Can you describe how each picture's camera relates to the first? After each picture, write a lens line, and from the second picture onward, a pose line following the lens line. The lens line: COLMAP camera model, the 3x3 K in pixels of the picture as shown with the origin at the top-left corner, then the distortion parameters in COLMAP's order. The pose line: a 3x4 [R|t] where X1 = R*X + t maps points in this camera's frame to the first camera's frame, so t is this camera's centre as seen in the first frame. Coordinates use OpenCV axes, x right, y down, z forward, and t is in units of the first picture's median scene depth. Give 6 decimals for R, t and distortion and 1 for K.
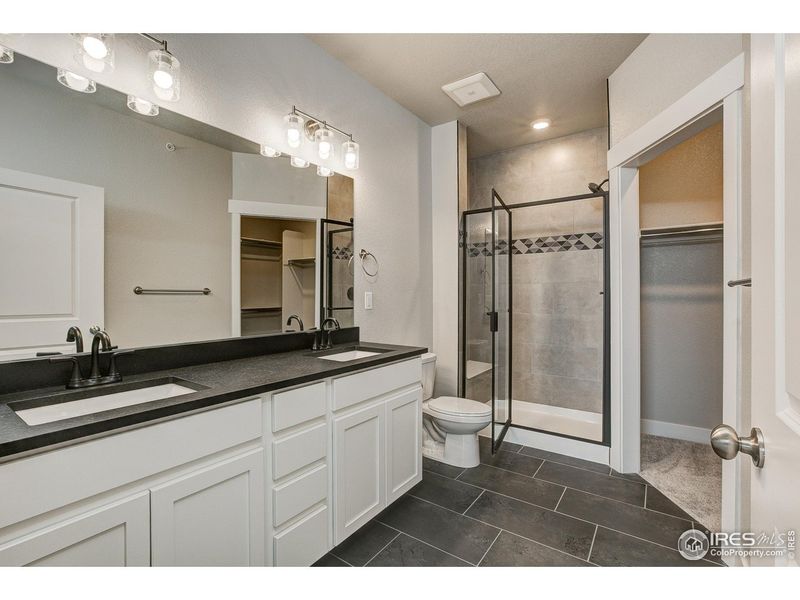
lens RADIAL K [[375.9, 0, 396.3], [0, 375.9, 299.0], [0, 0, 1]] dist [-0.017415, 0.000069]
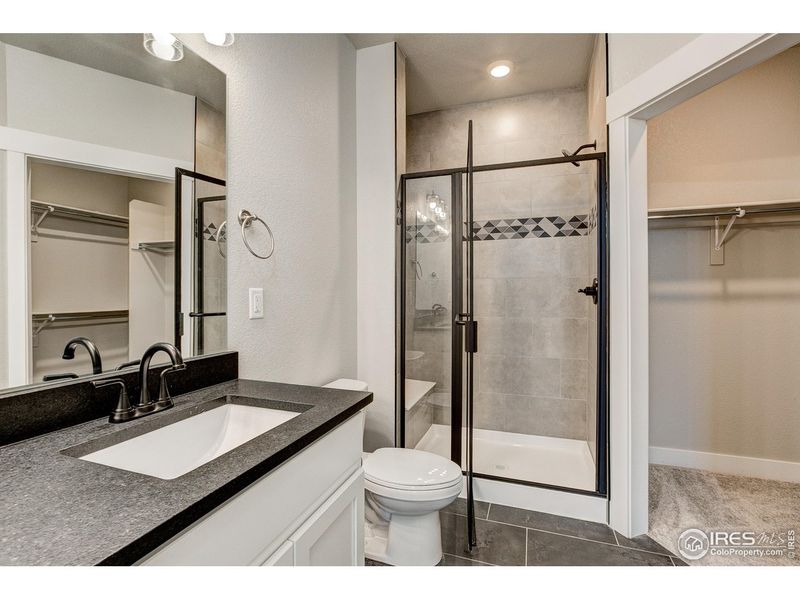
lens RADIAL K [[375.9, 0, 406.5], [0, 375.9, 296.8], [0, 0, 1]] dist [-0.017415, 0.000069]
pose [[0.957520, -0.001349, 0.288363, -0.016114], [0.001385, 0.999999, 0.000078, -0.003451], [-0.288363, 0.000324, 0.957521, 0.312027]]
